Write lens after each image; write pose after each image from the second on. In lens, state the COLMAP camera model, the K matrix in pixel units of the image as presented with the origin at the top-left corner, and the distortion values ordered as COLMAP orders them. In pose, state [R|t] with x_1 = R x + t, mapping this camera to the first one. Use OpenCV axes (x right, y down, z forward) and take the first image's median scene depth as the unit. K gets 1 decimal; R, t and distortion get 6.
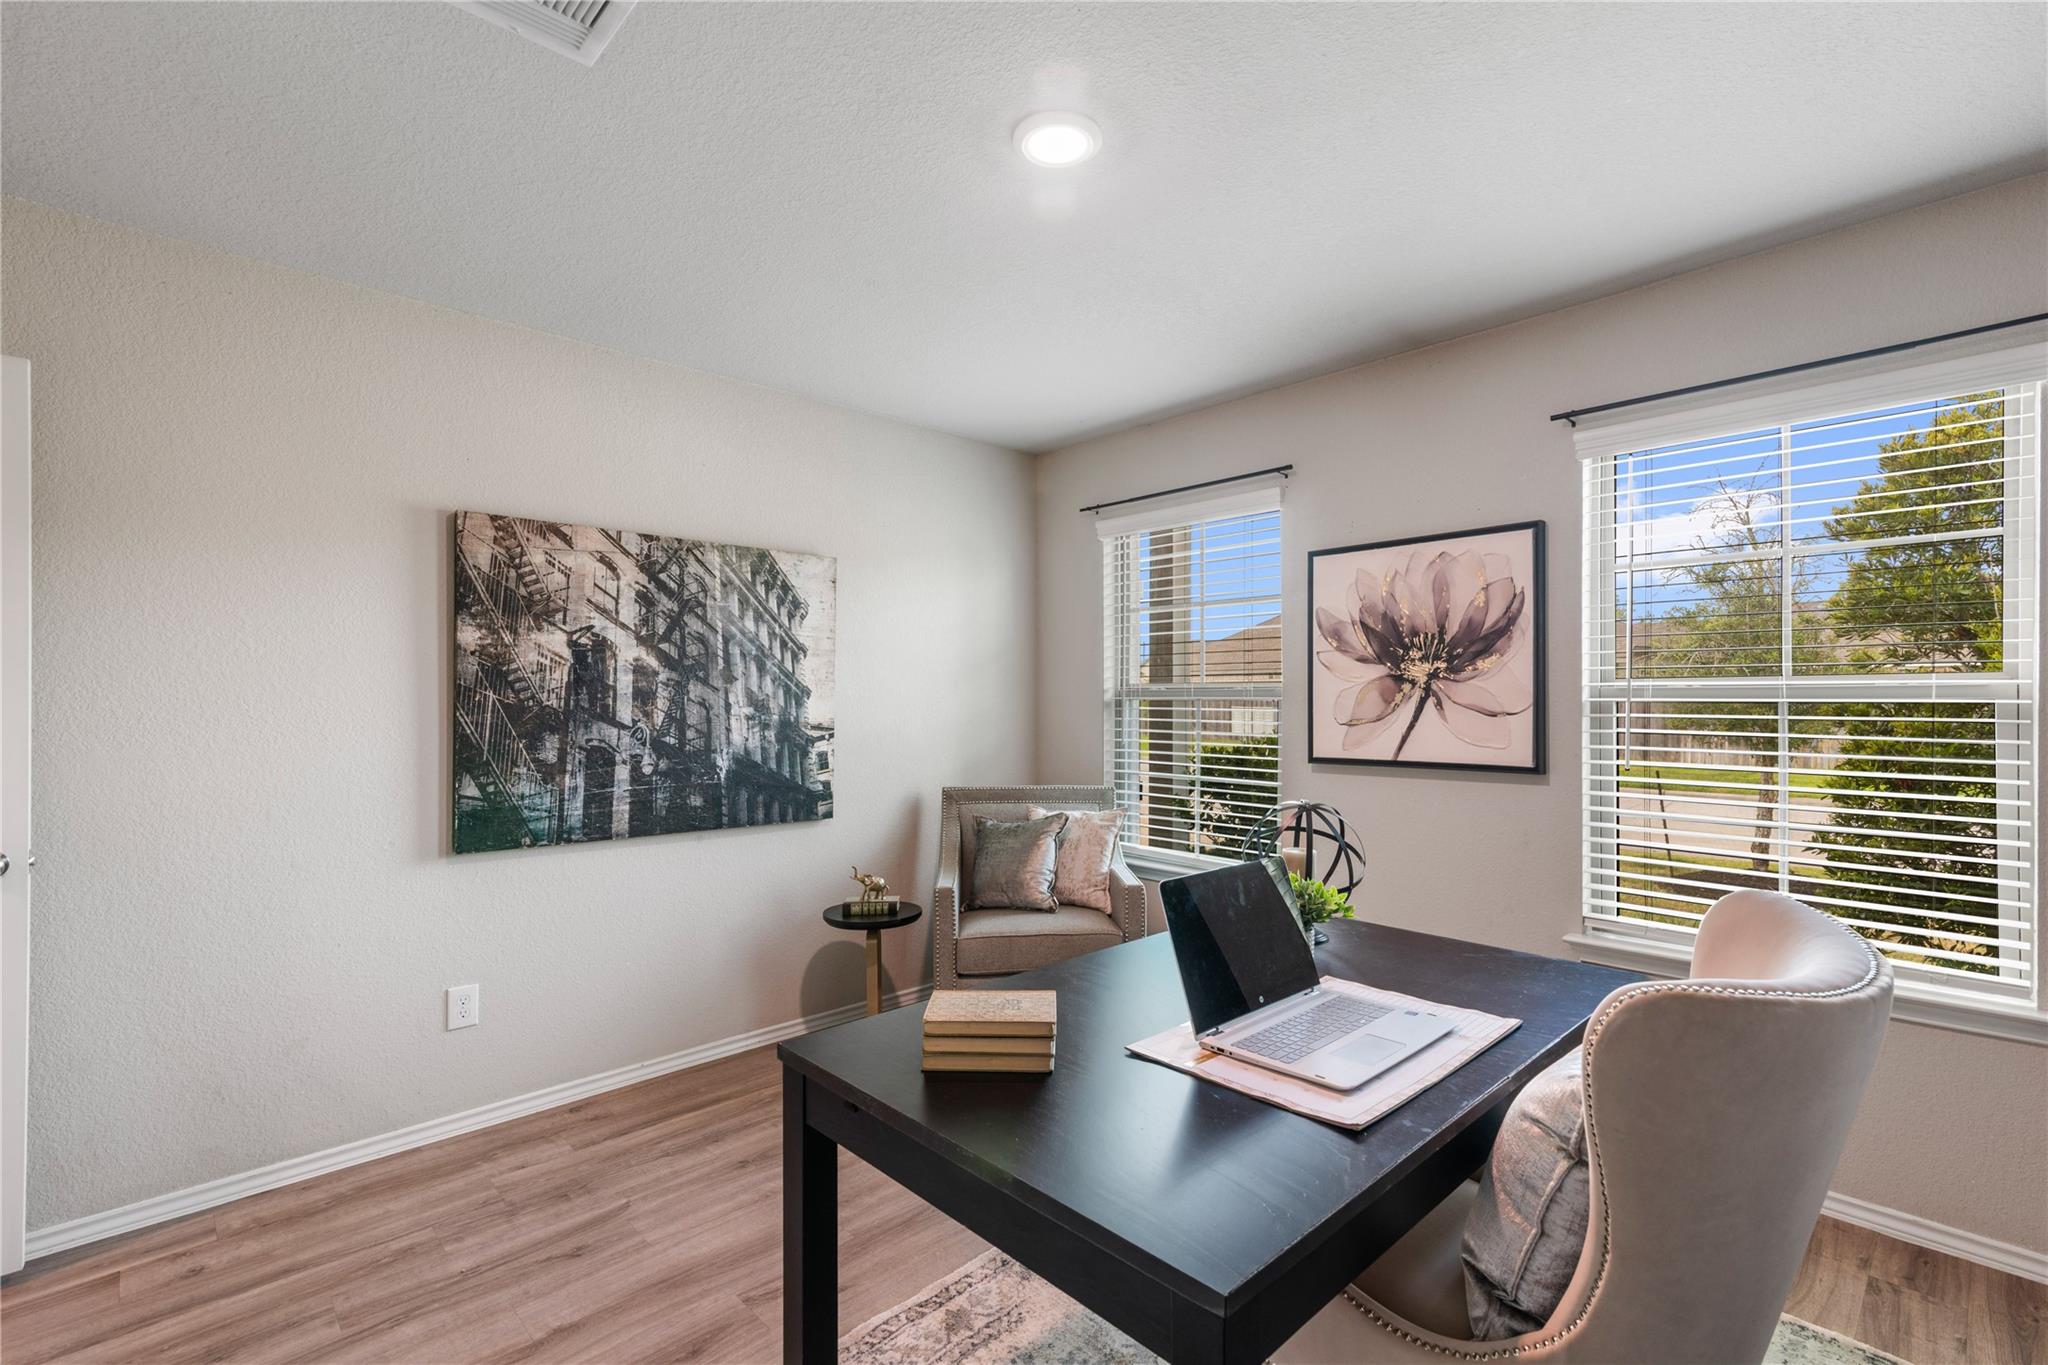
lens RADIAL K [[928.3, 0, 1027.5], [0, 928.3, 689.4], [0, 0, 1]] dist [0.016726, -0.002323]
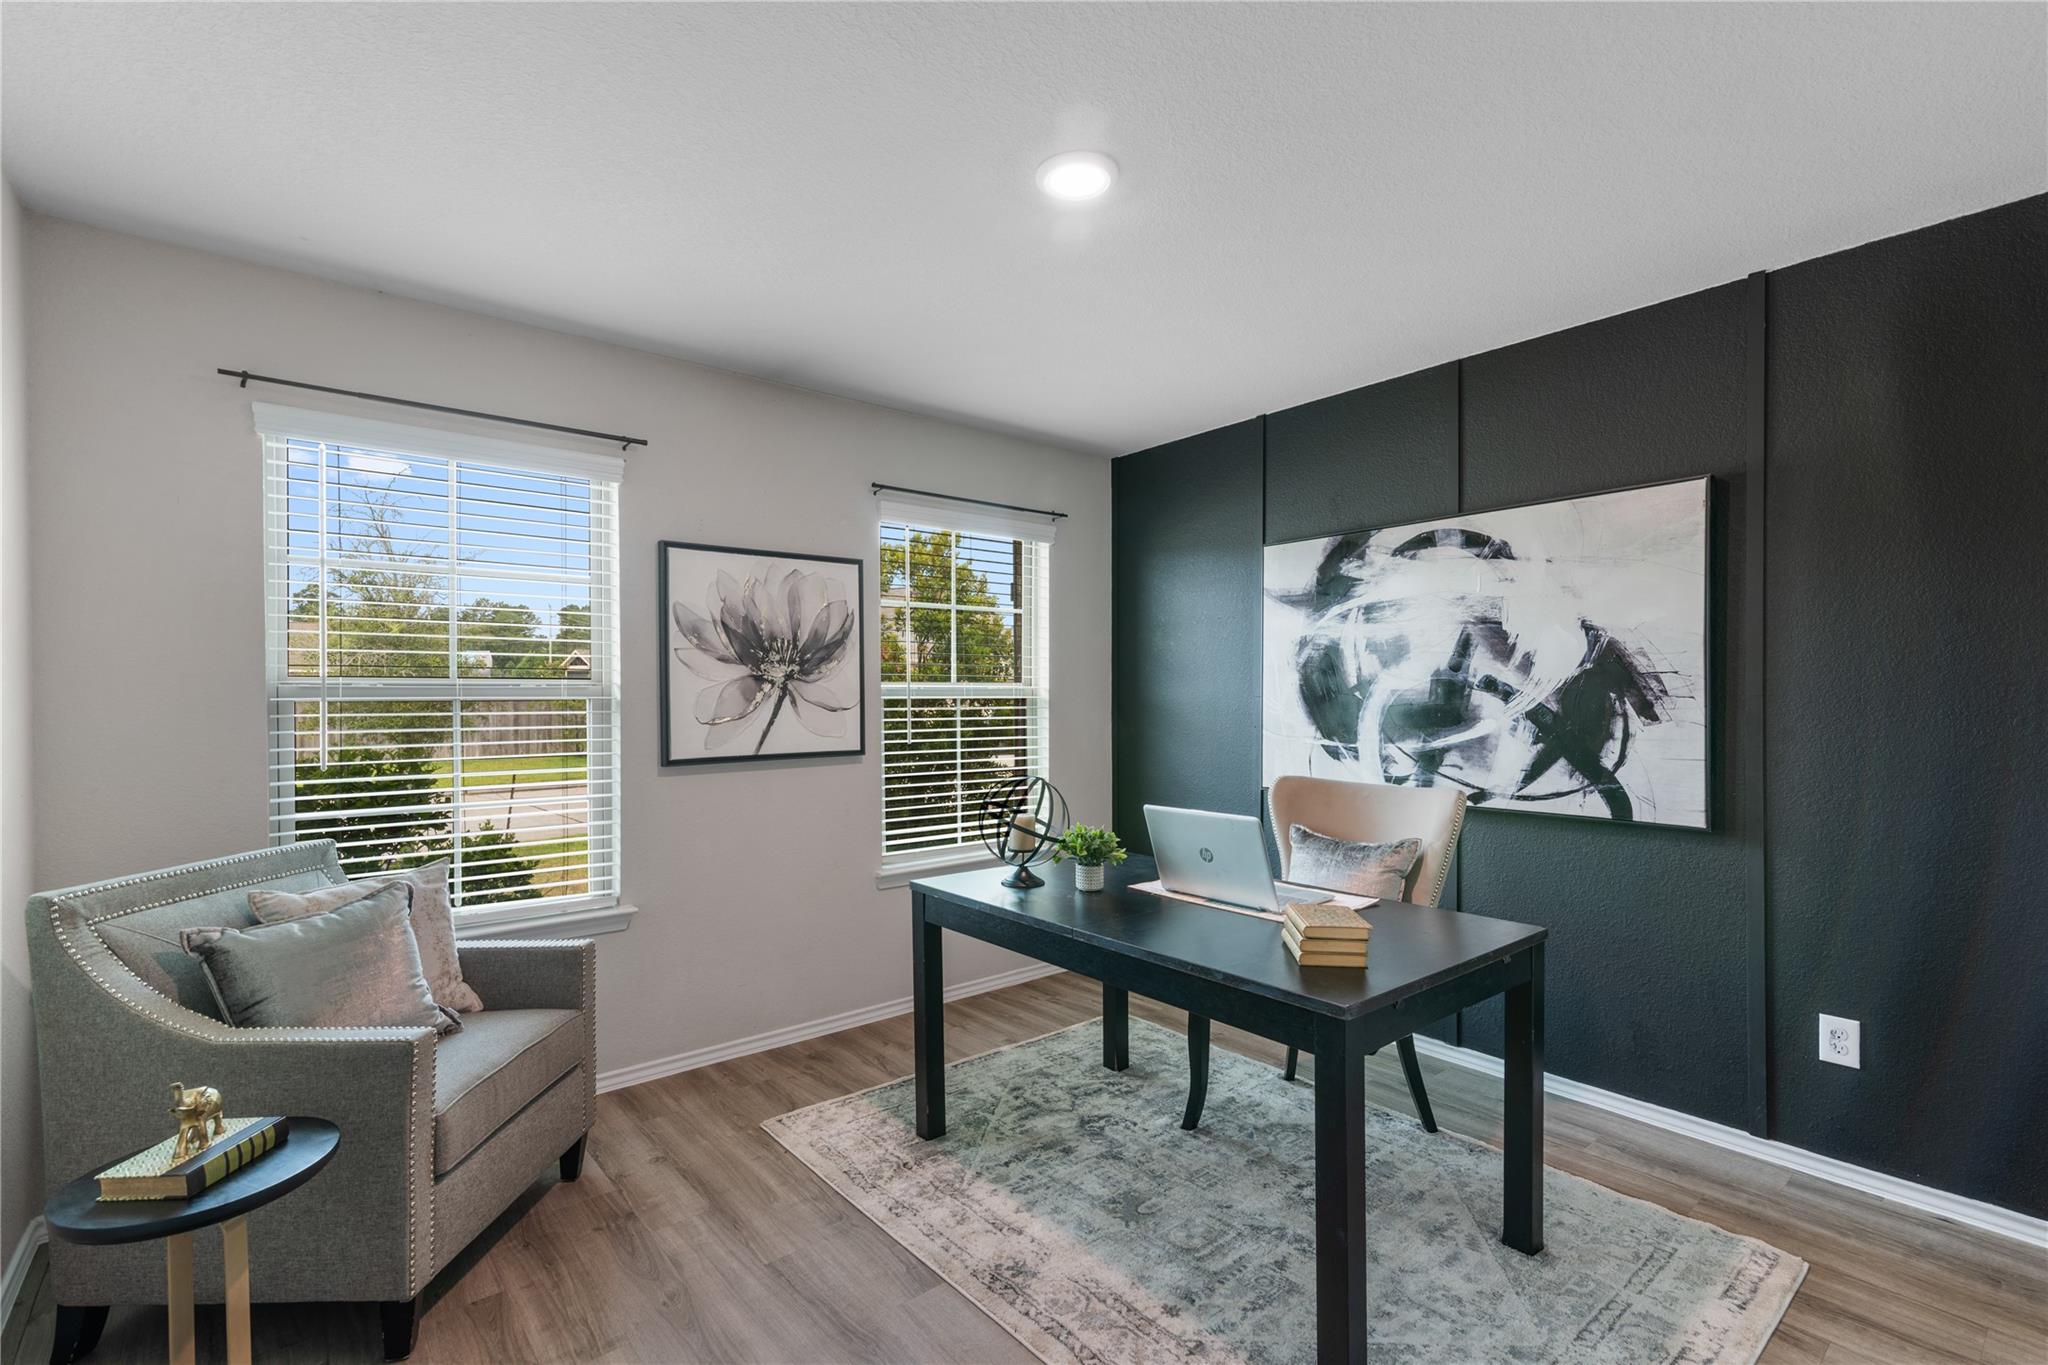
lens RADIAL K [[928.3, 0, 1027.8], [0, 928.3, 699.2], [0, 0, 1]] dist [0.016726, -0.002323]
pose [[0.068866, -0.004434, 0.997616, -0.670859], [-0.006535, 0.999967, 0.004896, 0.004972], [-0.997605, -0.006857, 0.068834, 0.623326]]
